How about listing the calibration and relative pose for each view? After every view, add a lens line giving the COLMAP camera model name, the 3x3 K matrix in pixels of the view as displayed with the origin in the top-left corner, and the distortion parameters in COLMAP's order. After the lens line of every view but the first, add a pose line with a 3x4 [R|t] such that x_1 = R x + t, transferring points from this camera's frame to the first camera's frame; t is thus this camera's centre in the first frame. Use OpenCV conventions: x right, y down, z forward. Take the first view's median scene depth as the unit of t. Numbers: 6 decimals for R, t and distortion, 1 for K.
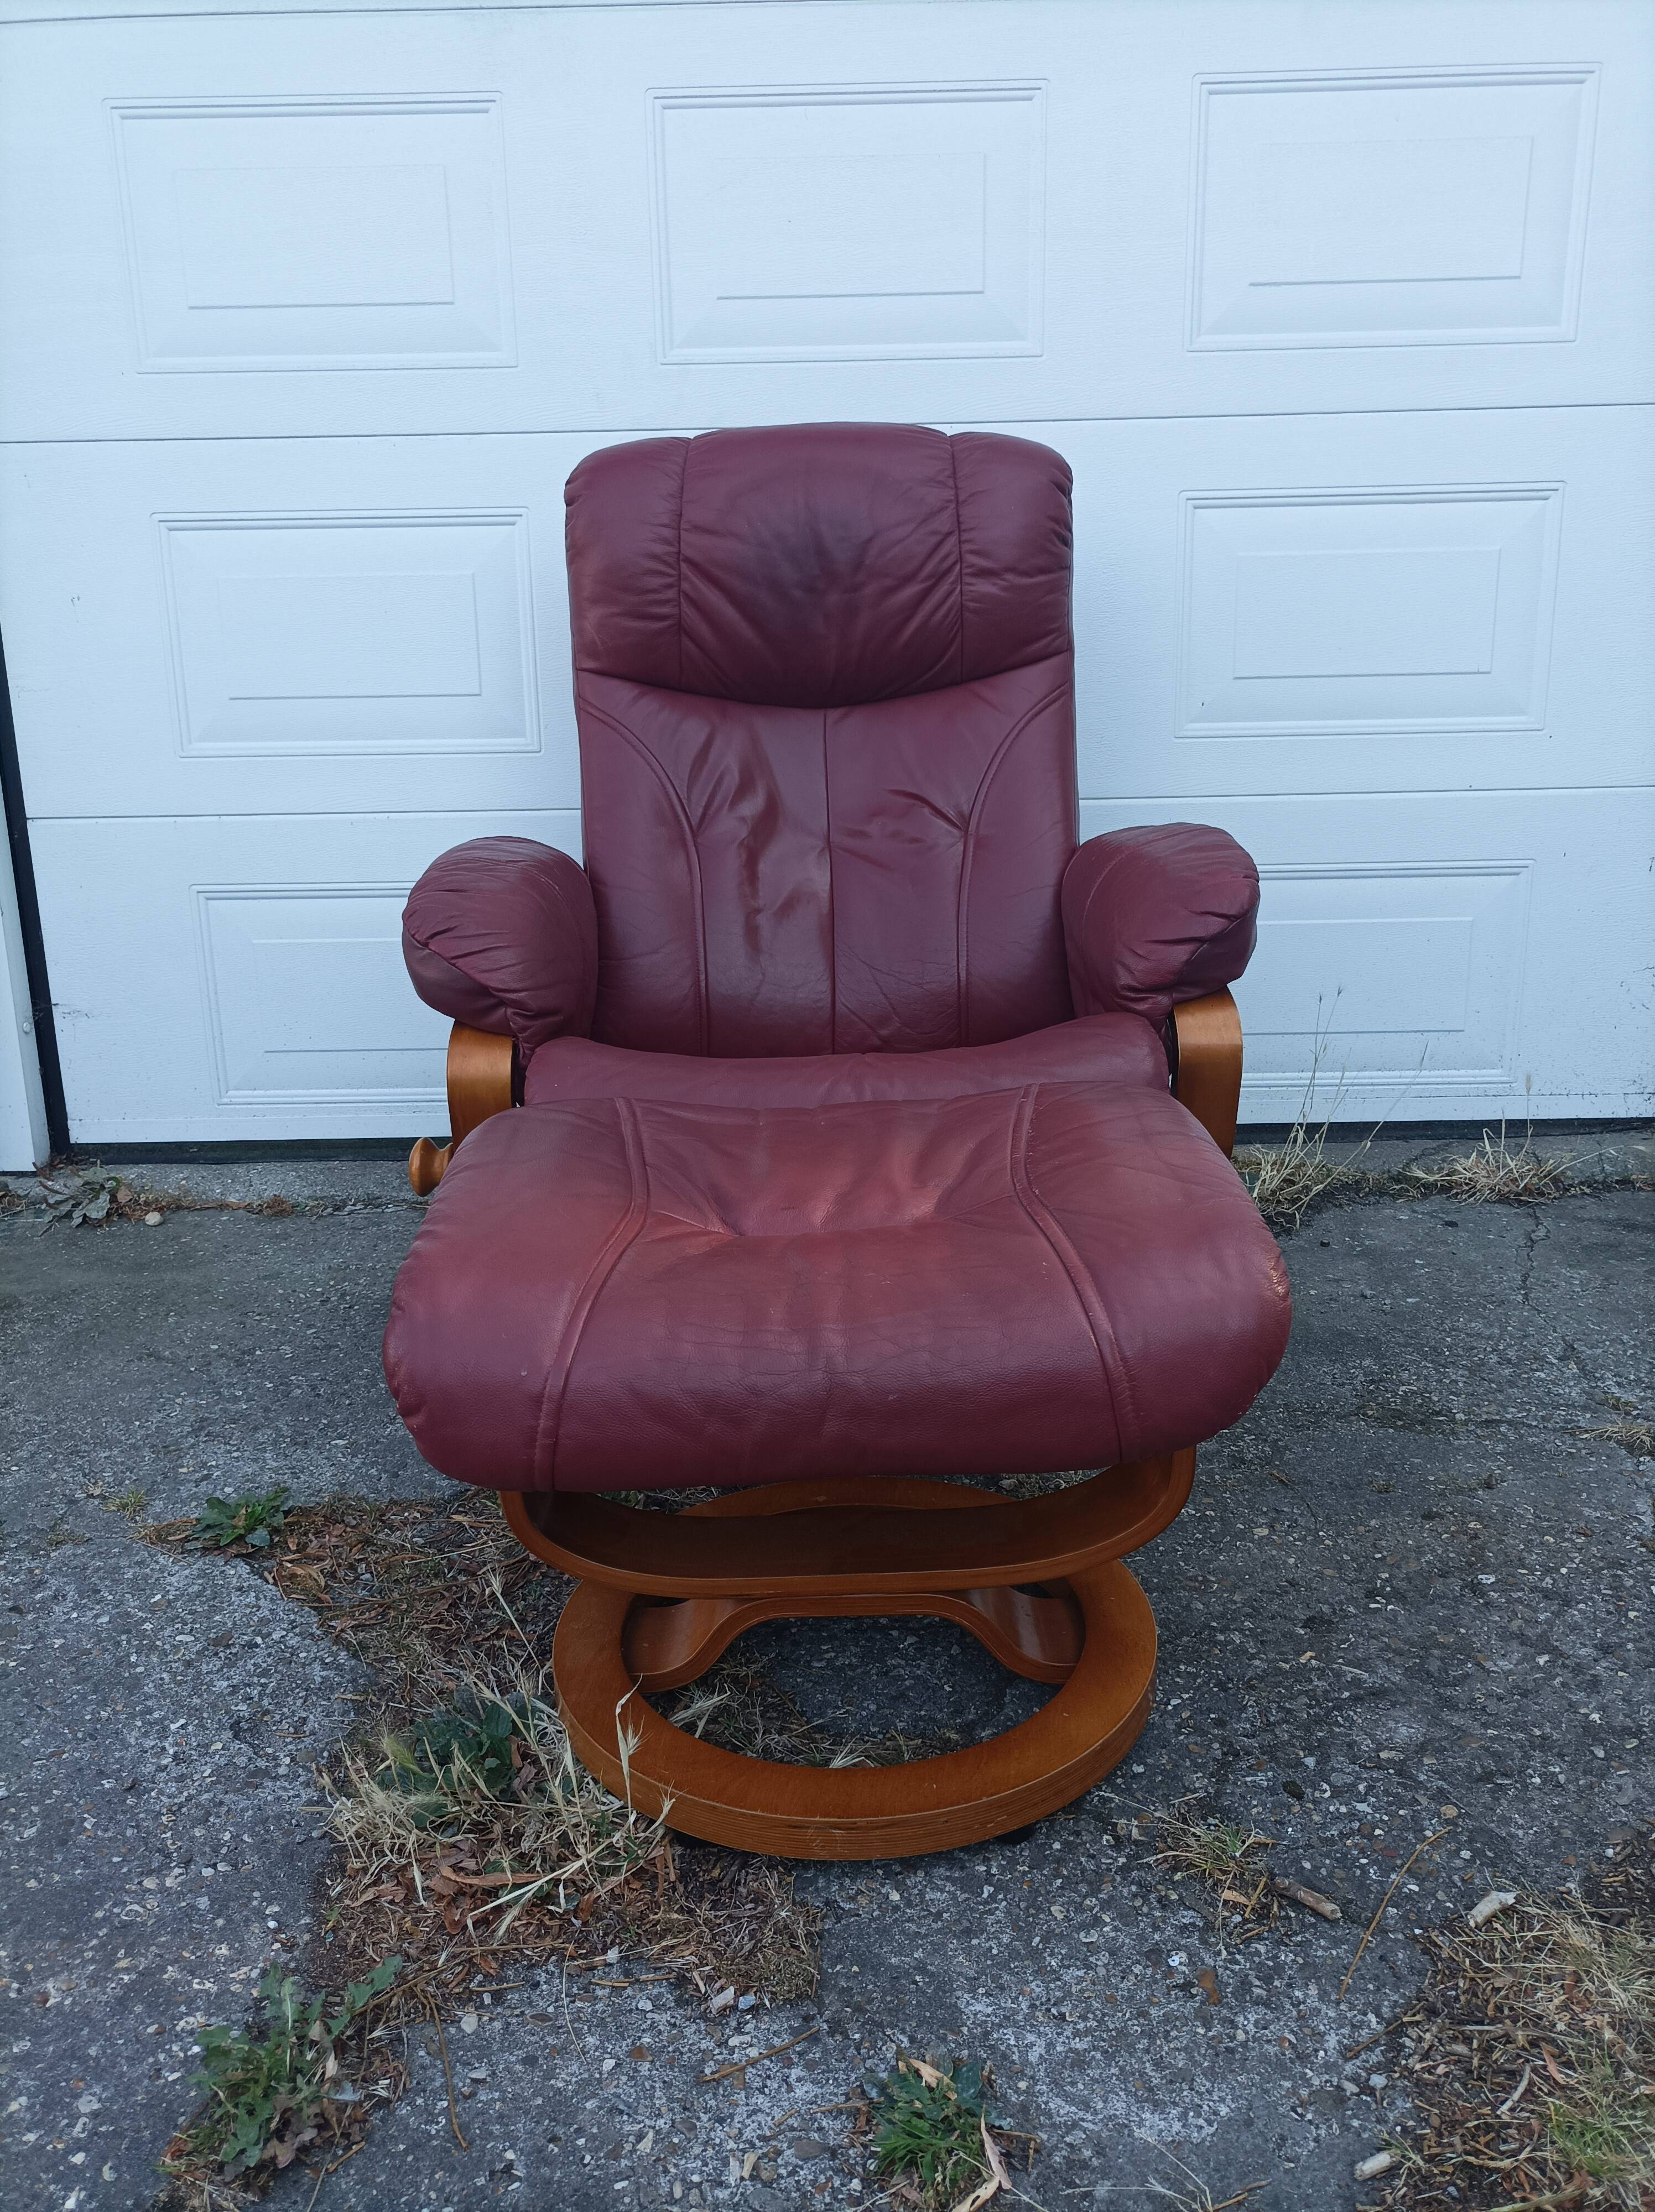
lens RADIAL K [[1650.5, 0, 827.5], [0, 1650.5, 1106.0], [0, 0, 1]] dist [0.012243, -0.000881]
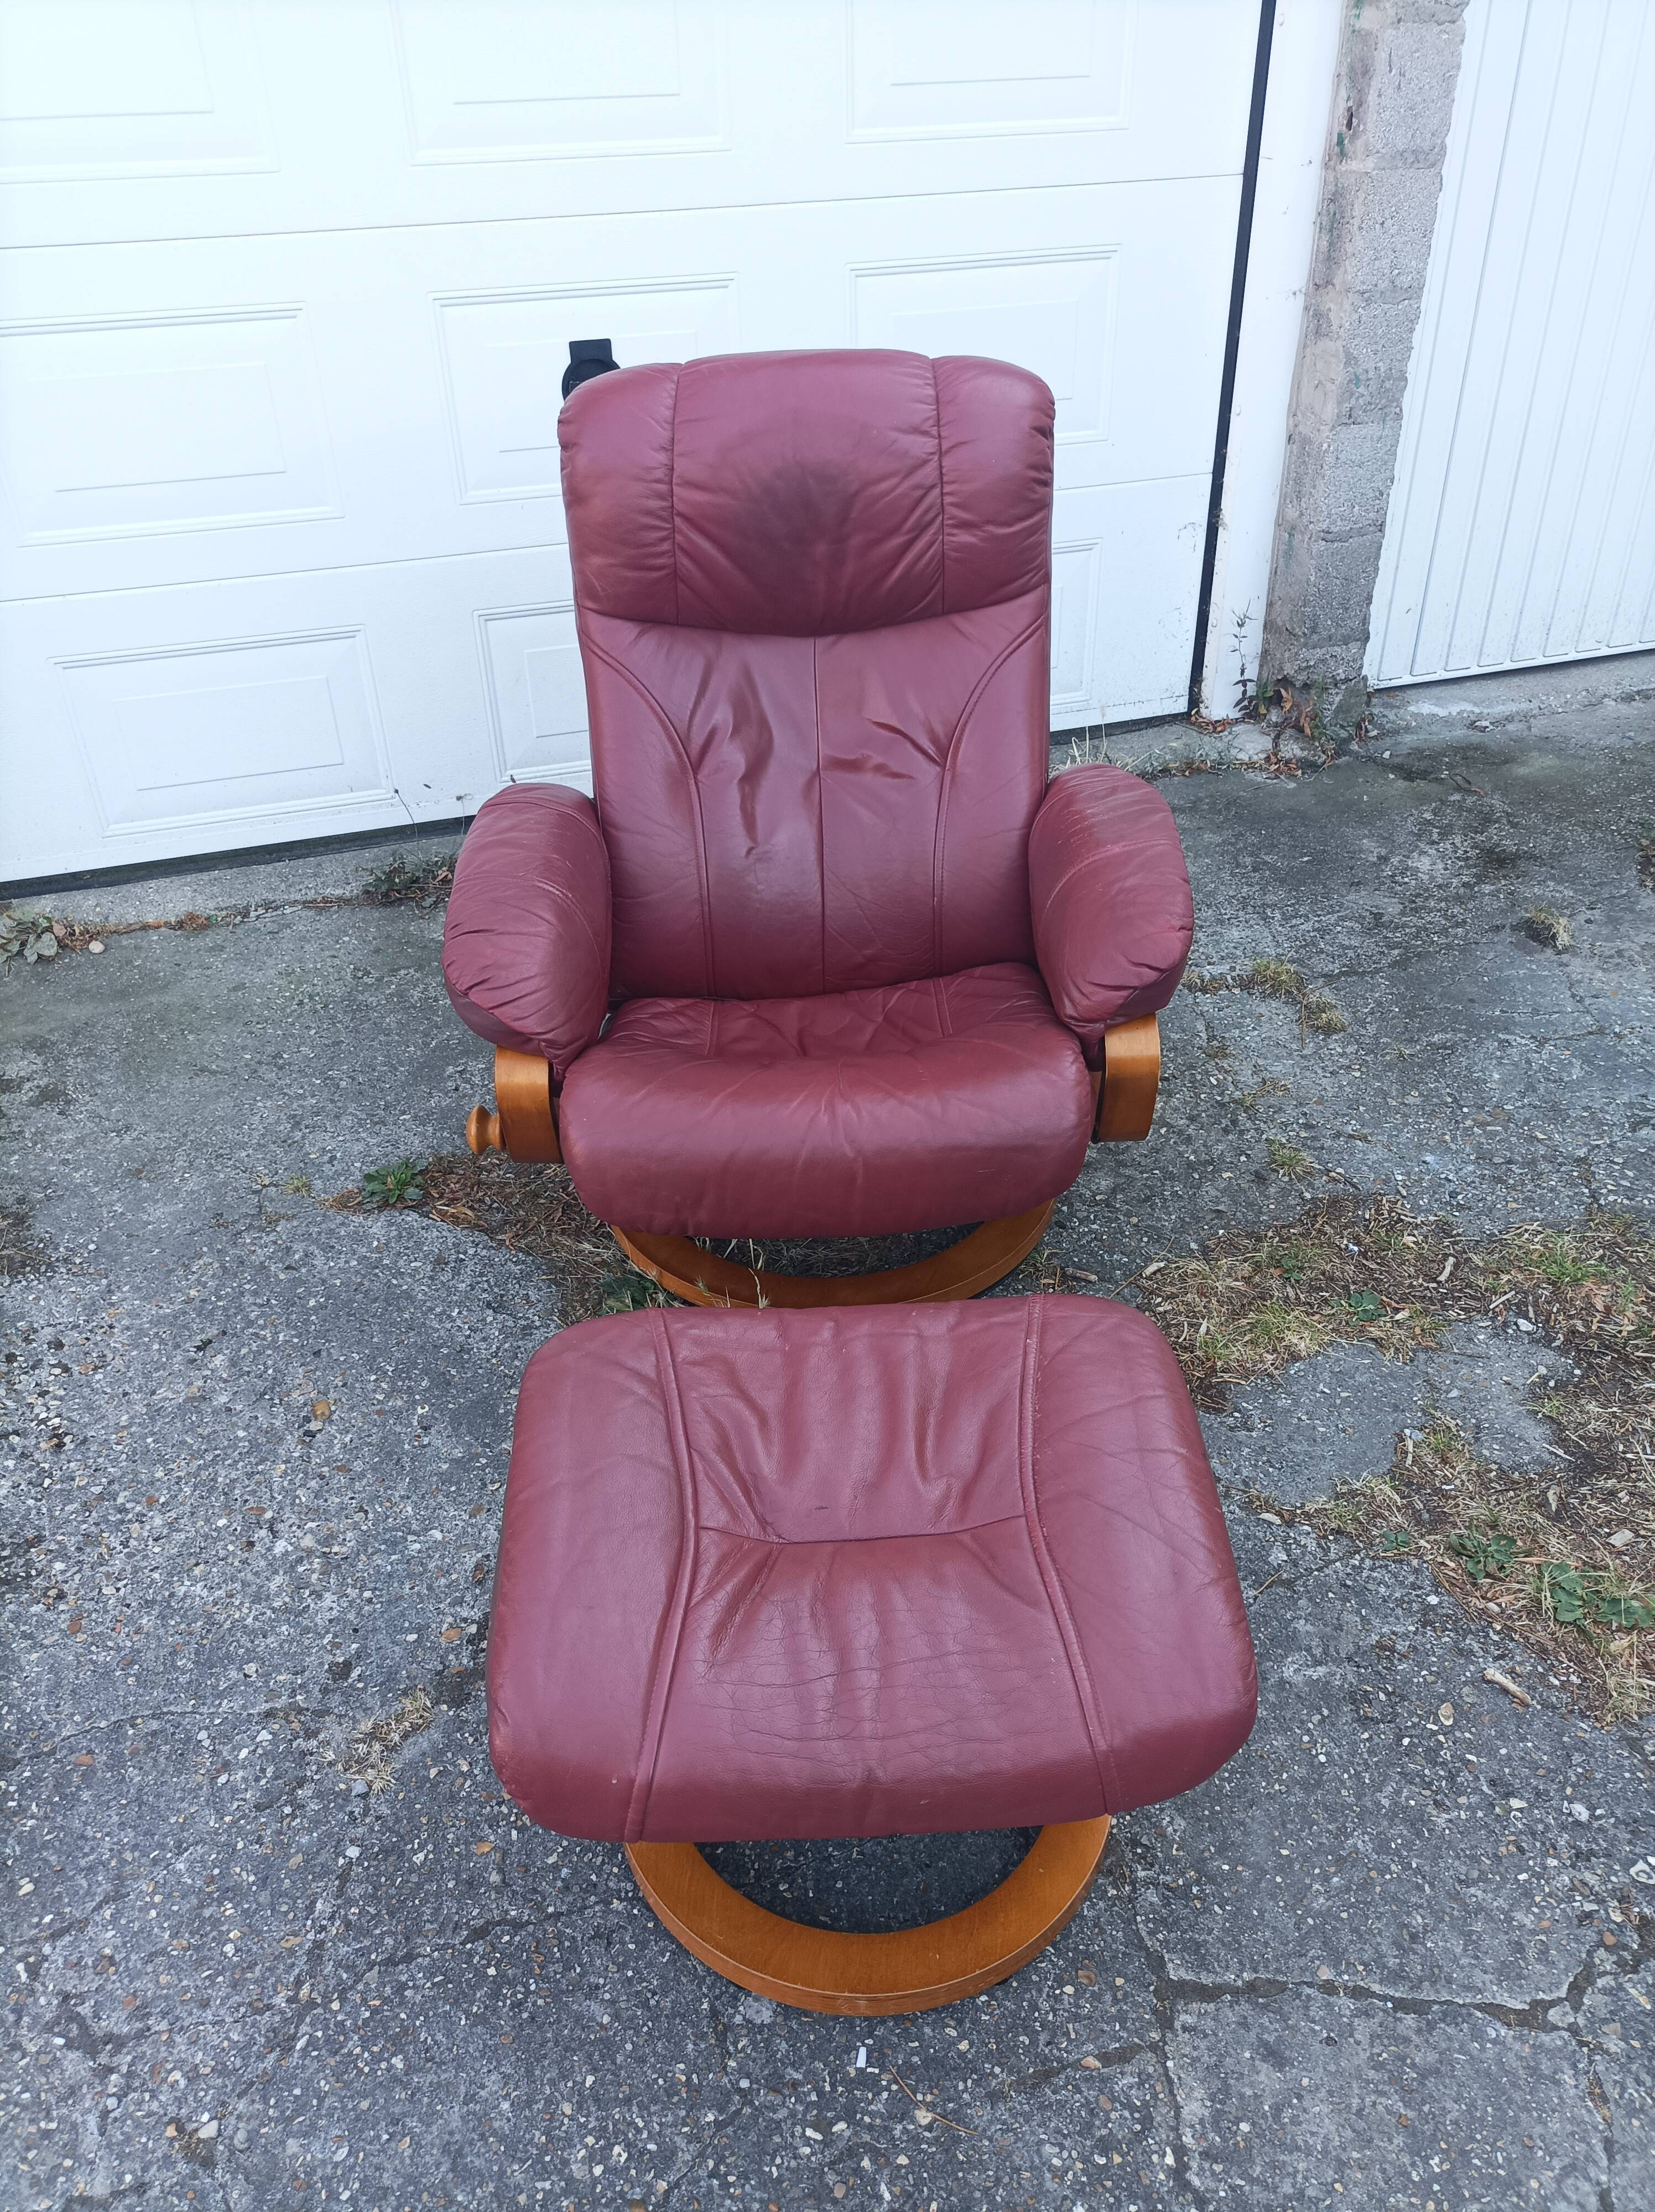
lens RADIAL K [[1654.1, 0, 824.1], [0, 1654.1, 1108.1], [0, 0, 1]] dist [0.022600, -0.013405]
pose [[0.950564, -0.177432, 0.254845, -0.403076], [0.079965, 0.932869, 0.351229, -0.375033], [-0.300056, -0.313486, 0.900940, -0.564226]]
